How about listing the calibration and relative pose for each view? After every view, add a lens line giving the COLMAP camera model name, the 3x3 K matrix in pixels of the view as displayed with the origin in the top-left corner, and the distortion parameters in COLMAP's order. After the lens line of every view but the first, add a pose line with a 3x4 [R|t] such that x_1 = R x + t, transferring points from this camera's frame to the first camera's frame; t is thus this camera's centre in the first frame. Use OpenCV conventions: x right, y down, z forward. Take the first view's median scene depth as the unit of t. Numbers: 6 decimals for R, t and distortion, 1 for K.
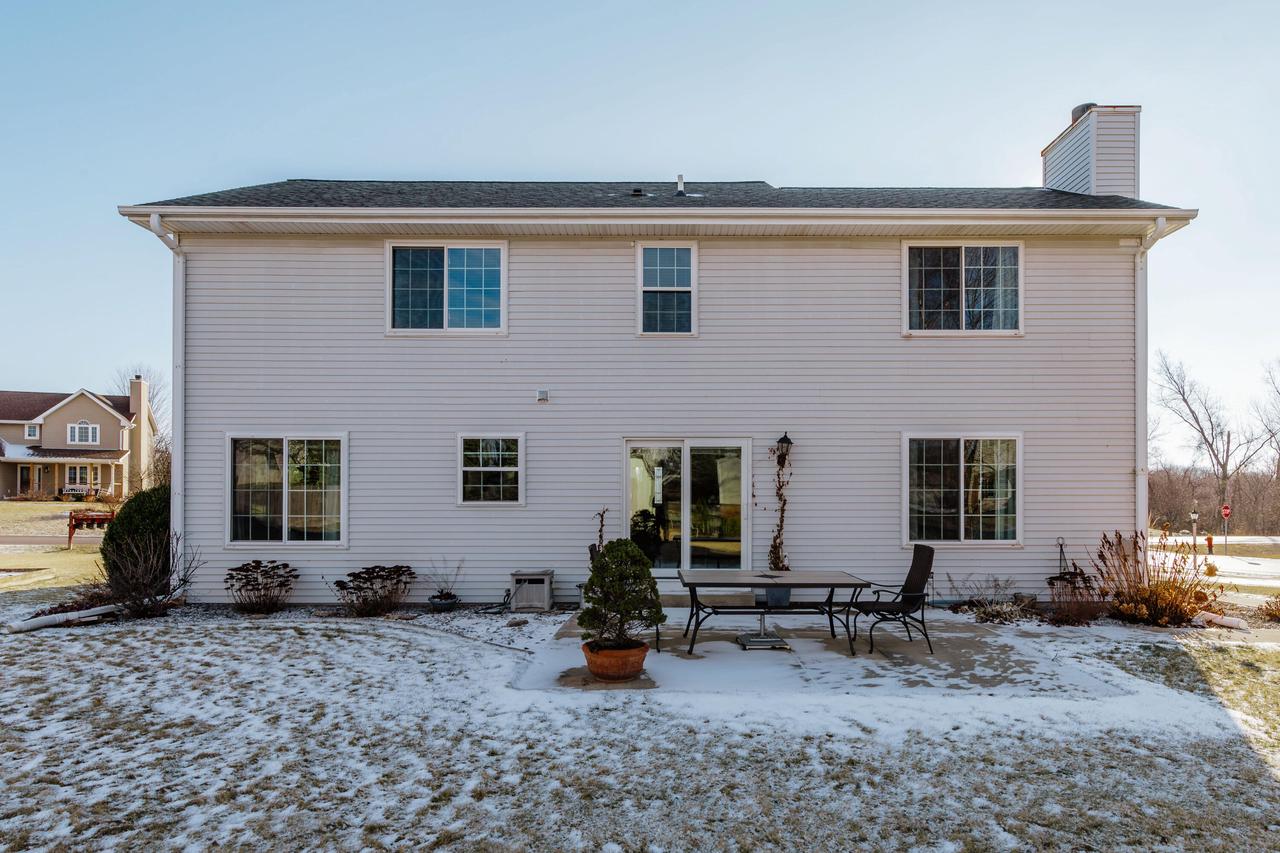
lens RADIAL K [[745.2, 0, 662.1], [0, 745.2, 492.6], [0, 0, 1]] dist [0.003038, -0.001126]
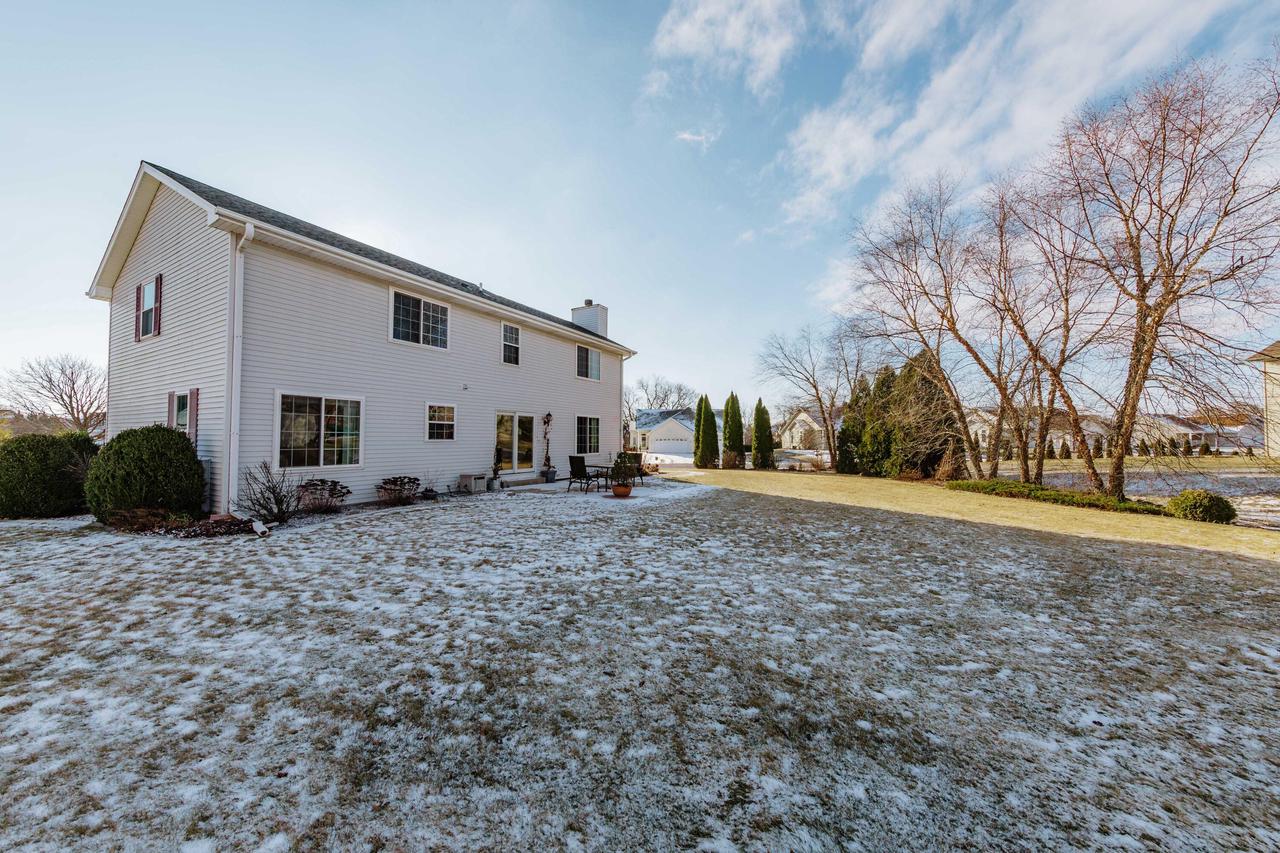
lens RADIAL K [[459.7, 0, 632.1], [0, 459.7, 430.9], [0, 0, 1]] dist [0.001276, -0.000162]
pose [[0.501918, 0.017550, 0.864737, -0.997813], [-0.010819, 0.999843, -0.014012, 0.001106], [-0.864848, -0.002323, 0.502029, -0.007379]]
